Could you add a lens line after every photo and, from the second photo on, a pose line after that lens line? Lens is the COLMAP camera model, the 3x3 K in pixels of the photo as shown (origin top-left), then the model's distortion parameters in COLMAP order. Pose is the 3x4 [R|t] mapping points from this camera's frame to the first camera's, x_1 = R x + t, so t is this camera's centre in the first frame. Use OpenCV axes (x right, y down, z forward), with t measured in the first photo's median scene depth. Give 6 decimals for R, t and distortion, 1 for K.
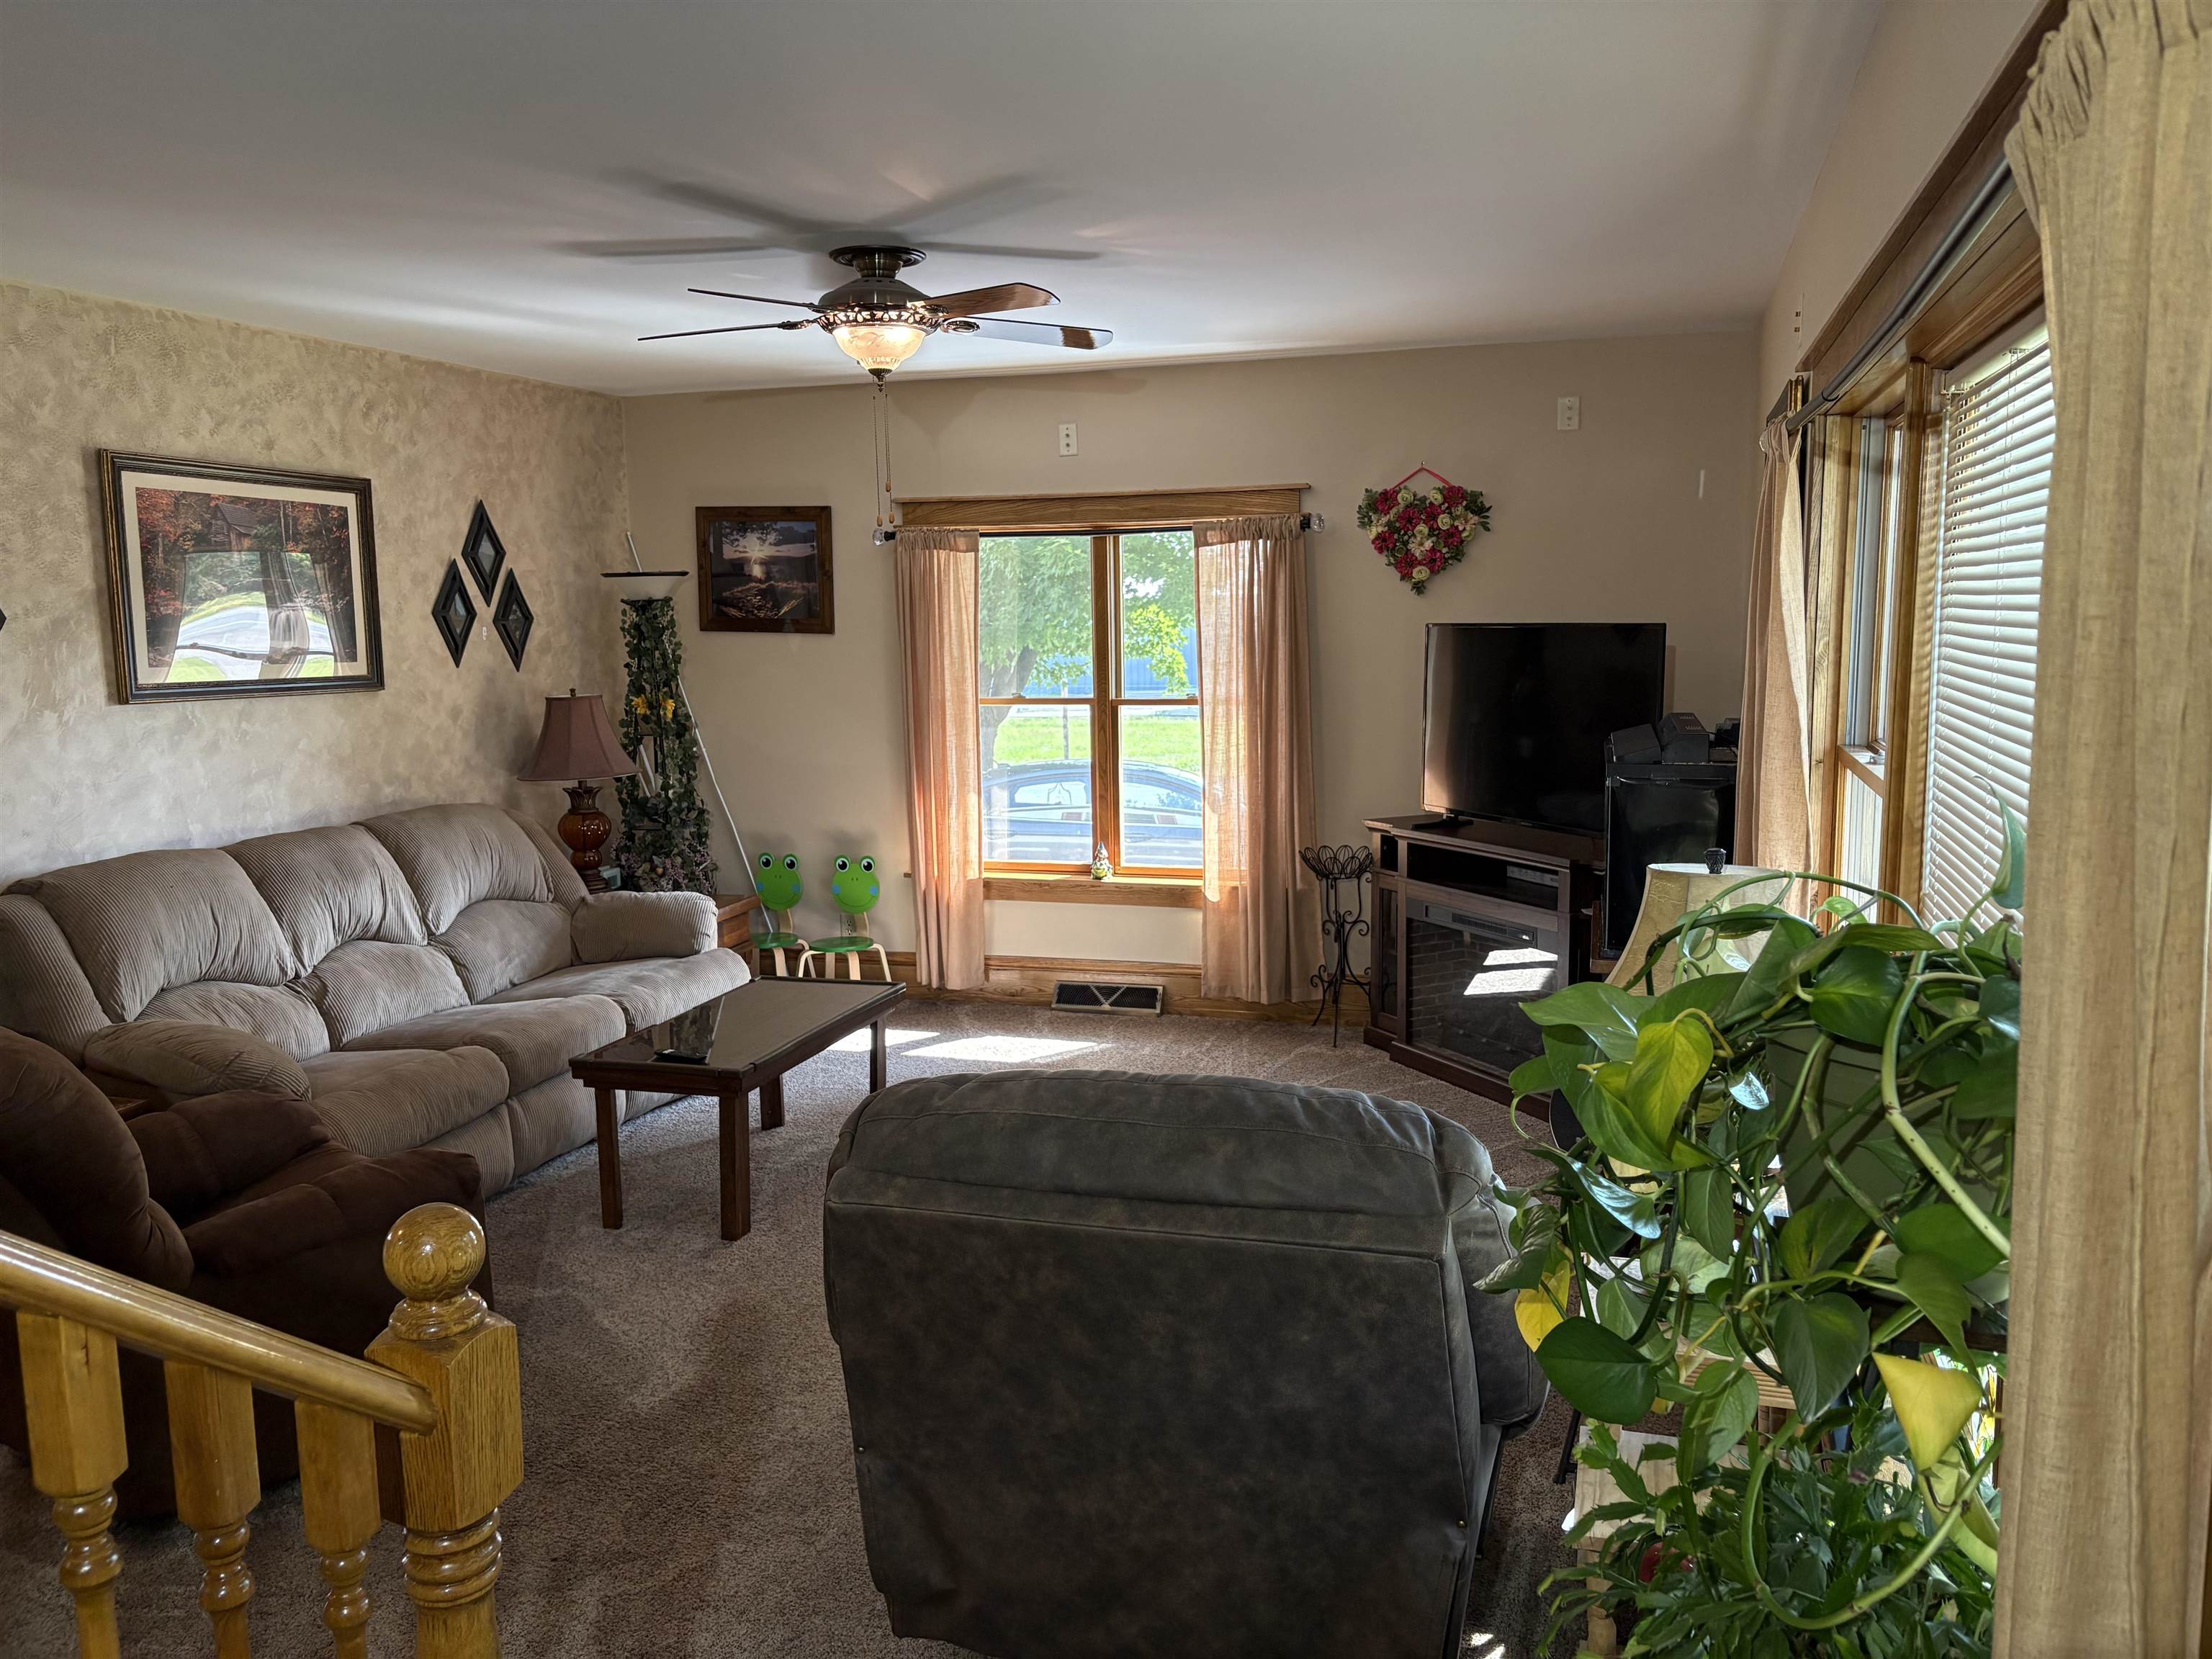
lens RADIAL K [[1675.2, 0, 1101.7], [0, 1675.2, 826.2], [0, 0, 1]] dist [0.032238, -0.038509]
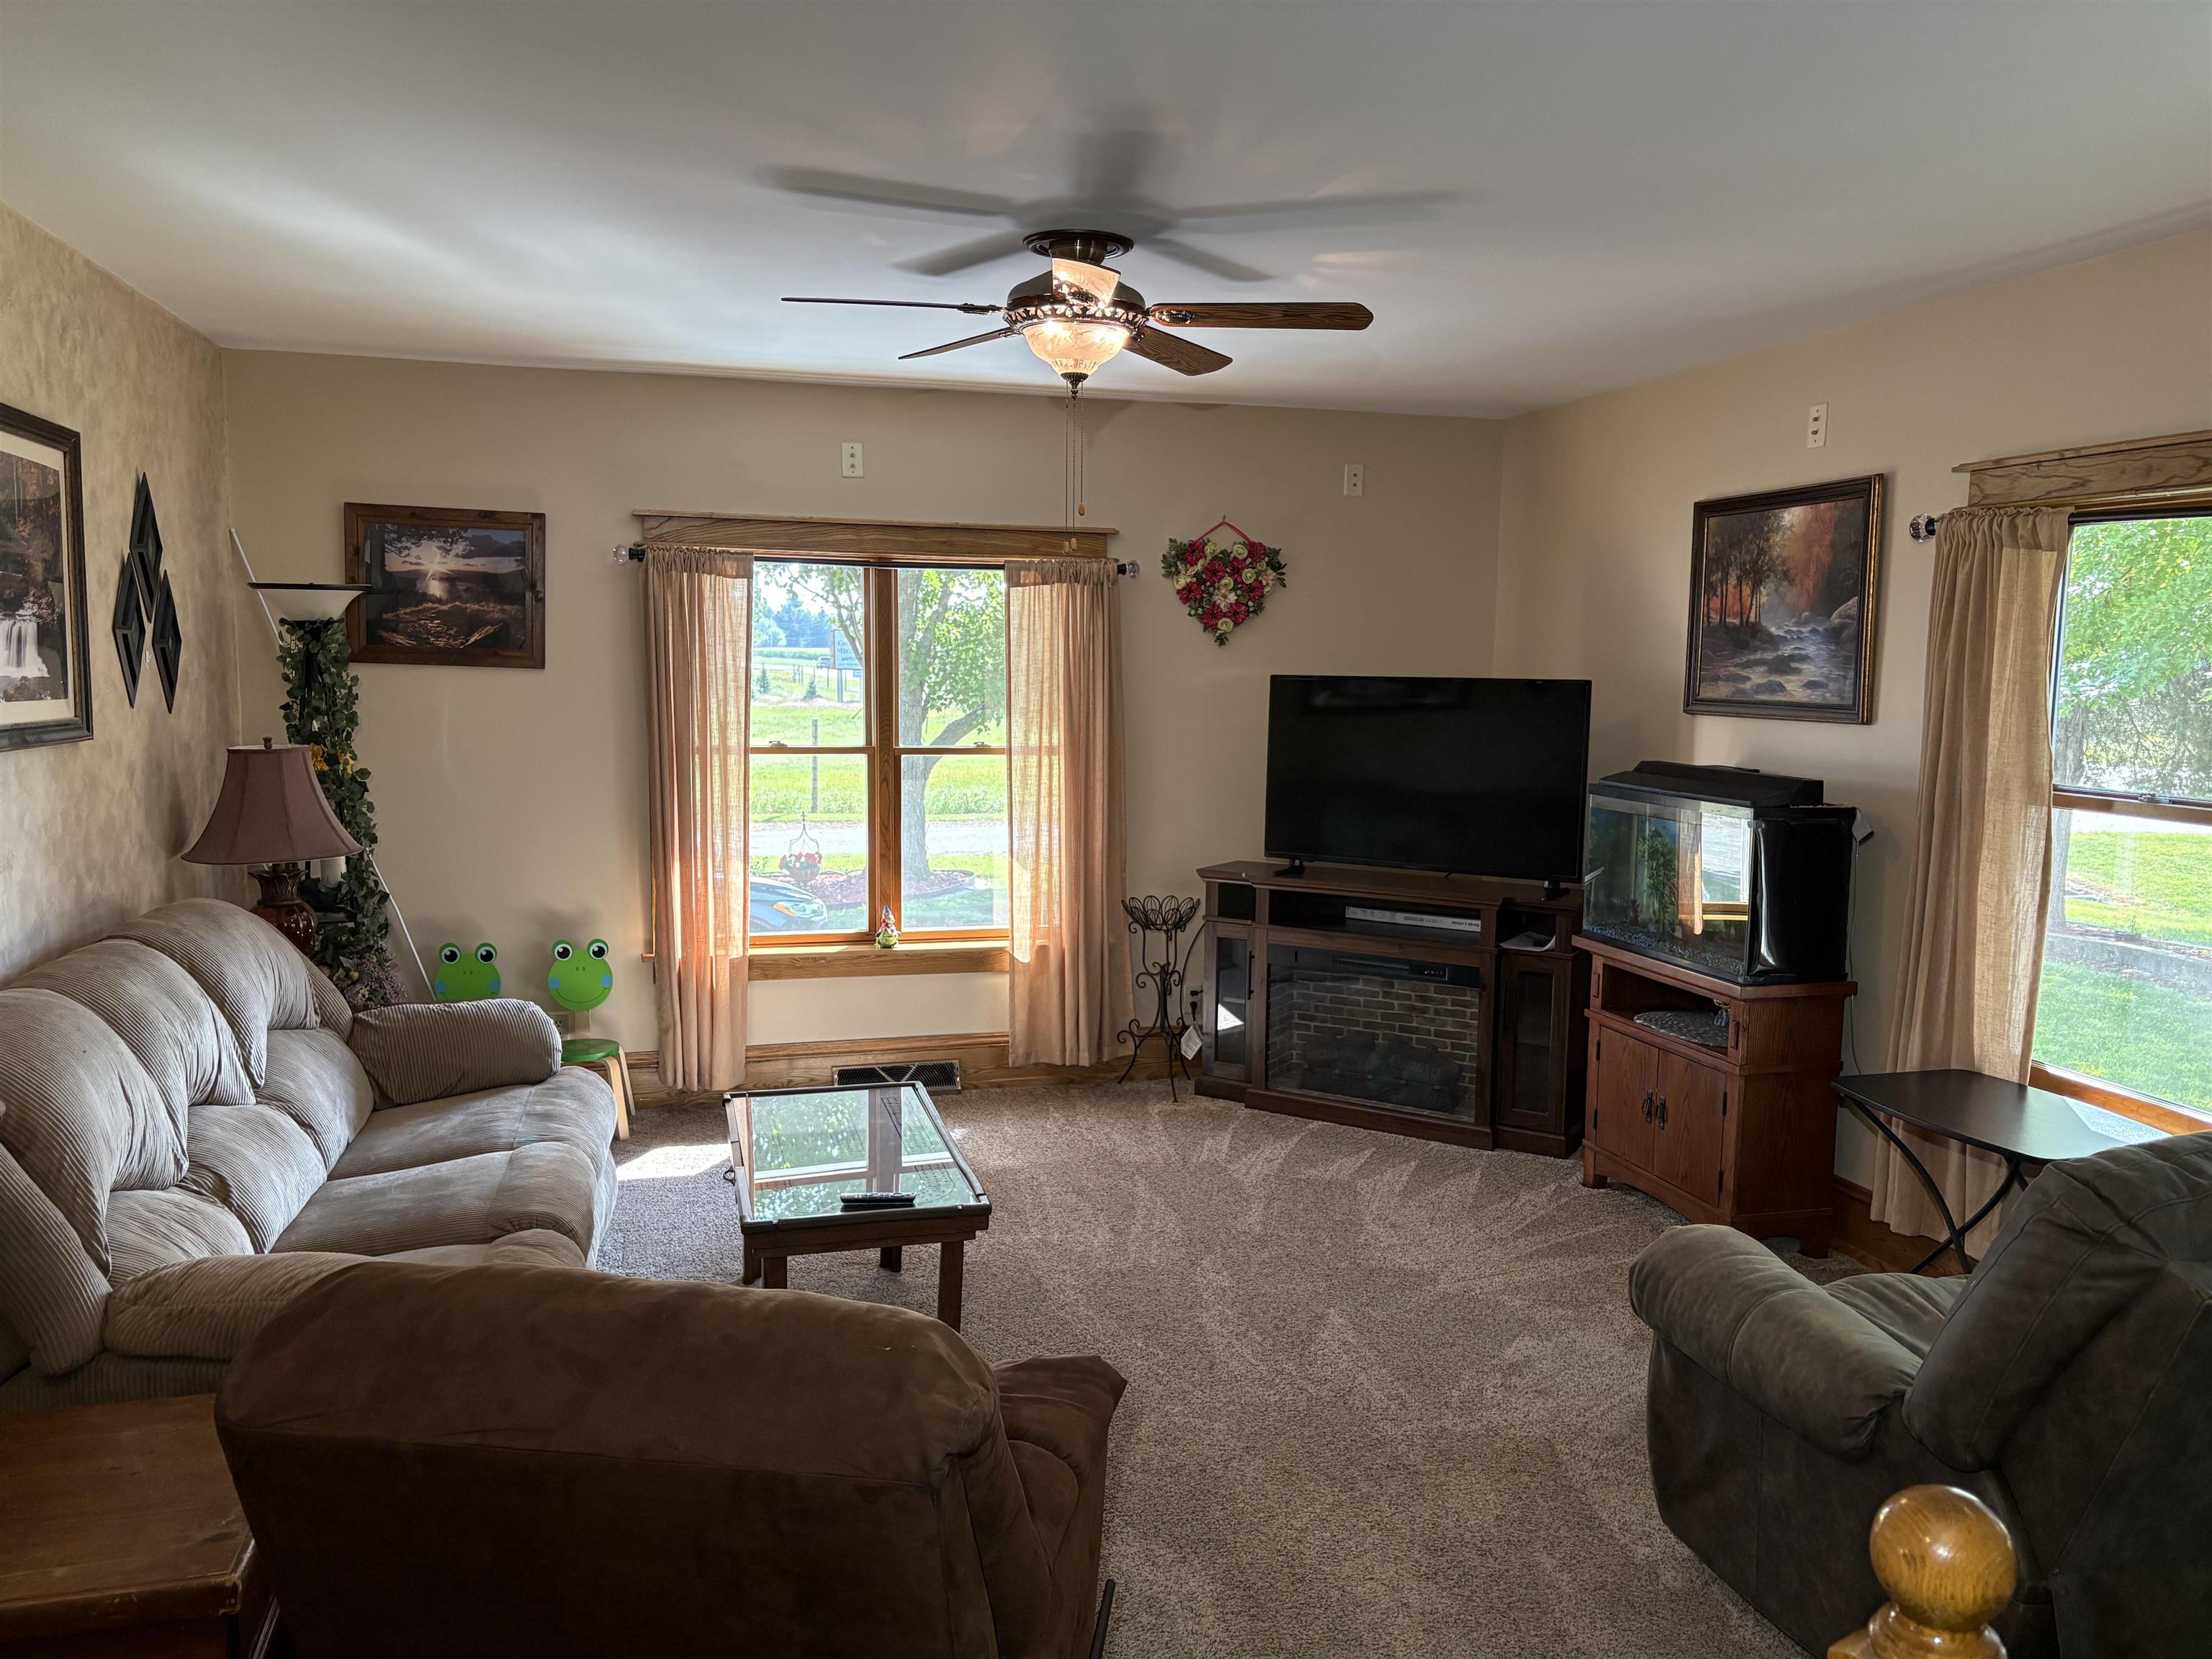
lens RADIAL K [[1675.2, 0, 1116.8], [0, 1675.2, 825.4], [0, 0, 1]] dist [0.032238, -0.038509]
pose [[0.842593, -0.027375, 0.537854, -0.390389], [0.041527, 0.999036, -0.014207, -0.016784], [-0.536947, 0.034306, 0.842918, 0.173755]]
